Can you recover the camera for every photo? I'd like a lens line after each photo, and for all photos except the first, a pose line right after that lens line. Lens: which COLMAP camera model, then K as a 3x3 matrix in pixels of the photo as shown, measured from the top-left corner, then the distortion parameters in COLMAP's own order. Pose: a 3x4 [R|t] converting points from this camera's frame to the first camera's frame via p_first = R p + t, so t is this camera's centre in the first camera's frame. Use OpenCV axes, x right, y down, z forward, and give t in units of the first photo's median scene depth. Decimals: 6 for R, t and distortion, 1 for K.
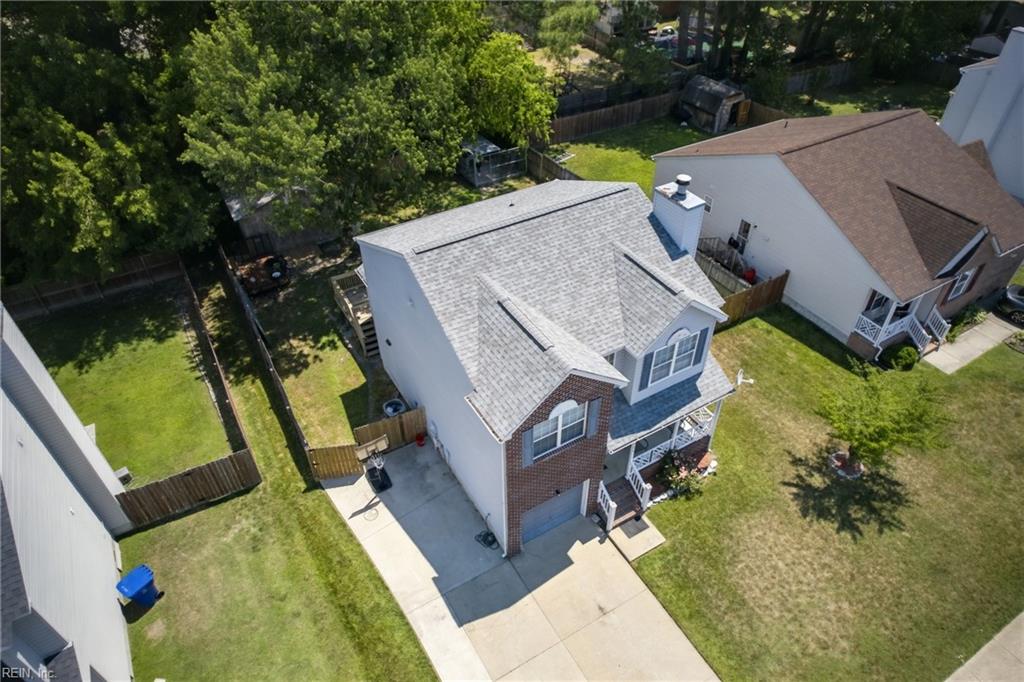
lens RADIAL K [[654.5, 0, 514.6], [0, 654.5, 343.2], [0, 0, 1]] dist [-0.076270, 0.062952]
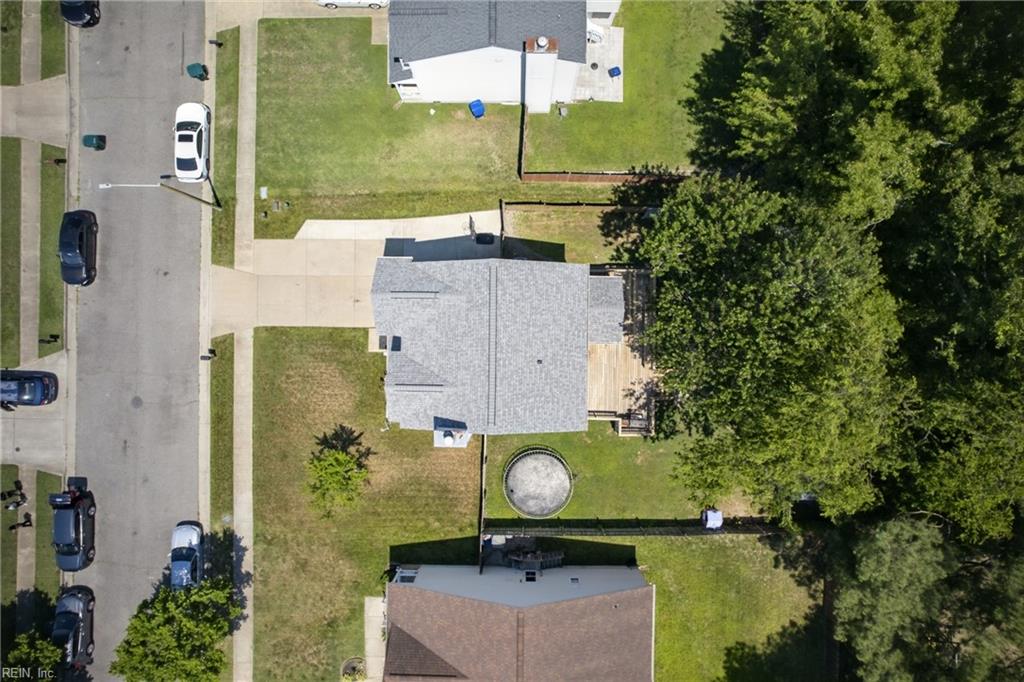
lens RADIAL K [[654.5, 0, 516.9], [0, 654.5, 346.7], [0, 0, 1]] dist [-0.076270, 0.062952]
pose [[-0.519756, 0.854266, 0.009125, -0.021727], [-0.552357, -0.344177, 0.759239, -1.268887], [0.651733, 0.389579, 0.650748, 0.025944]]
